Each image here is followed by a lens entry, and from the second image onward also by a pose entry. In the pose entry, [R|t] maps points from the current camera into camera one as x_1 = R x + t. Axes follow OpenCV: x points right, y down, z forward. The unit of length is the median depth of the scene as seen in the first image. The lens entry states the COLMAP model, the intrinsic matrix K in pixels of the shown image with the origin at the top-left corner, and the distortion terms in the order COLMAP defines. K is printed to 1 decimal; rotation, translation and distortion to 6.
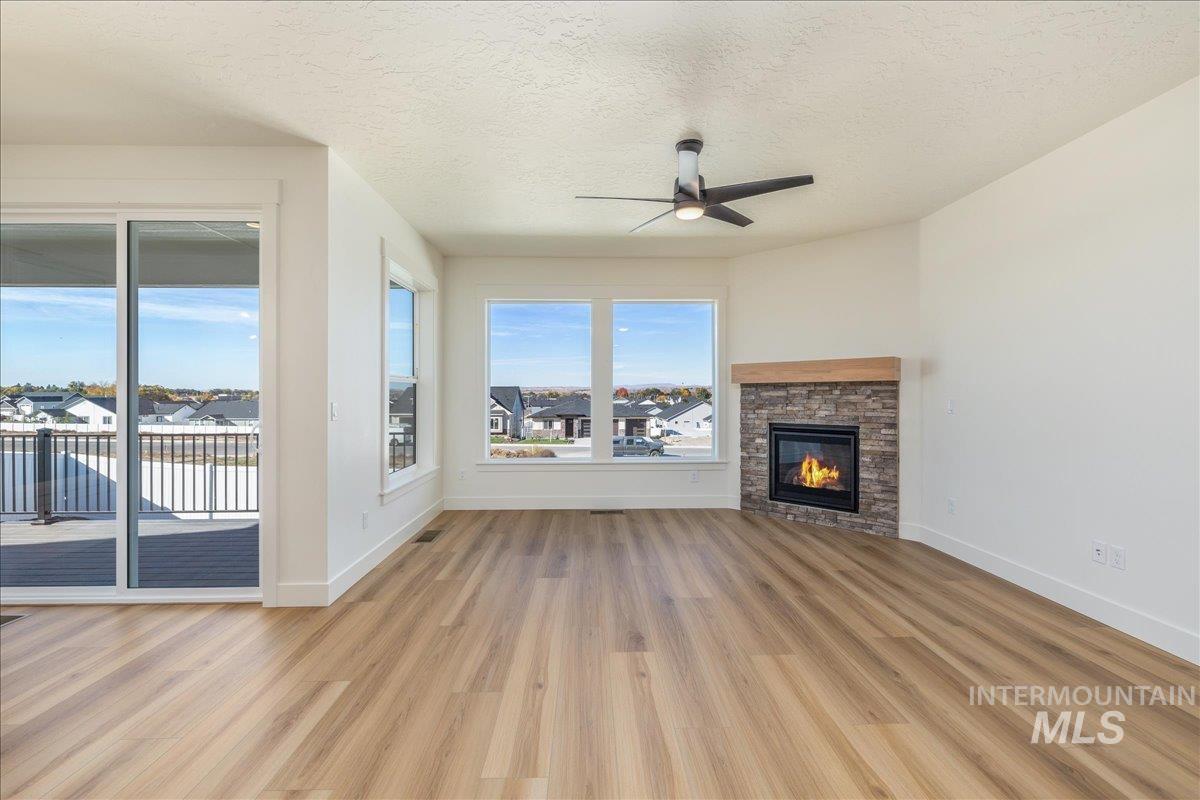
lens RADIAL K [[501.8, 0, 601.9], [0, 501.8, 391.6], [0, 0, 1]] dist [0.004536, -0.000498]
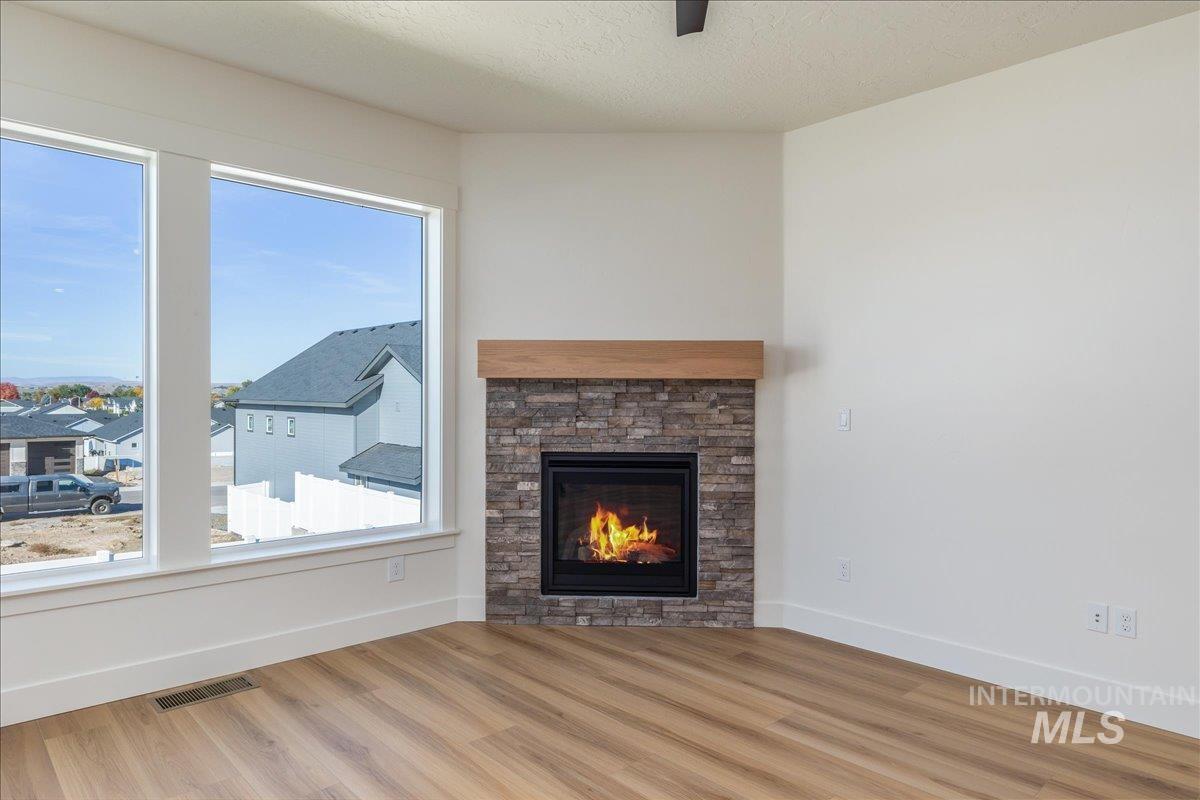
lens RADIAL K [[733.6, 0, 599.4], [0, 733.6, 402.2], [0, 0, 1]] dist [-0.000875, 0.001218]
pose [[0.749643, 0.003068, 0.661835, -0.139714], [-0.010968, 0.999910, 0.007787, 0.001515], [-0.661751, -0.013096, 0.749609, 0.355616]]
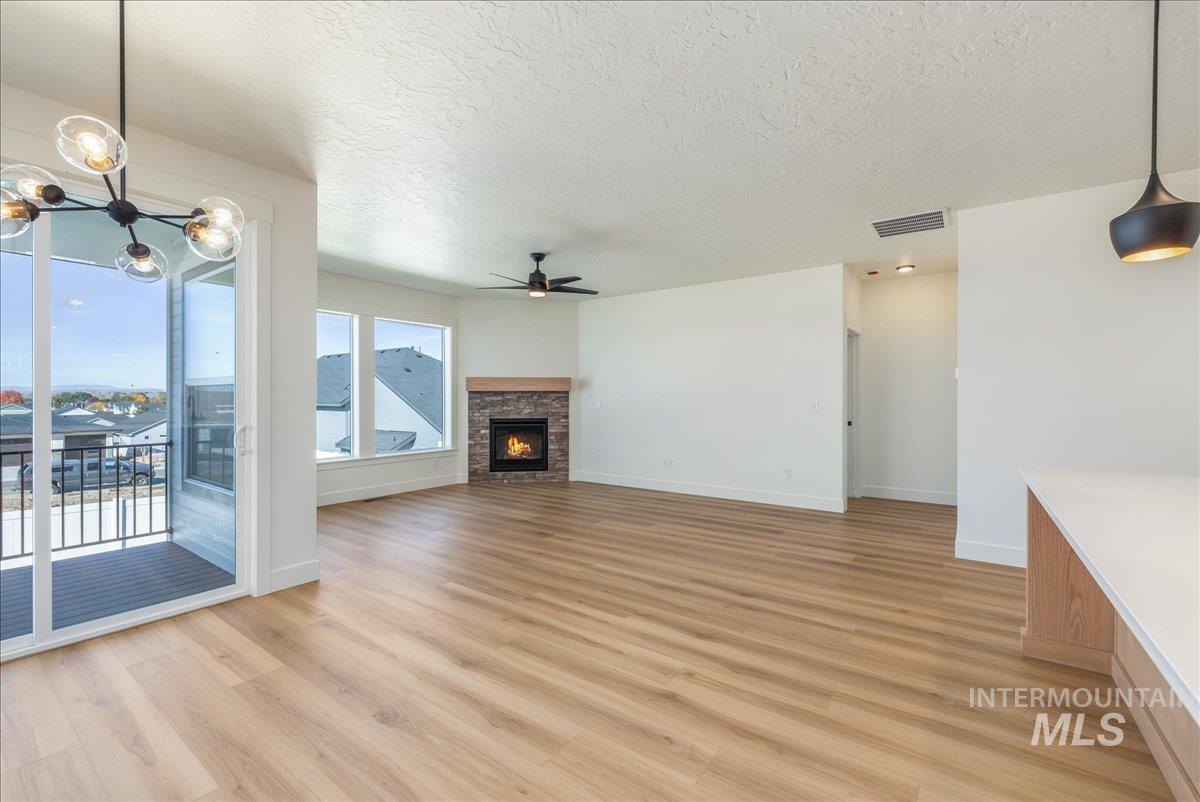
lens RADIAL K [[501.8, 0, 600.6], [0, 501.8, 392.9], [0, 0, 1]] dist [0.004536, -0.000498]
pose [[0.612324, 0.012007, 0.790516, -0.593768], [-0.004309, 0.999921, -0.011850, 0.003911], [-0.790595, 0.003850, 0.612327, -0.130643]]
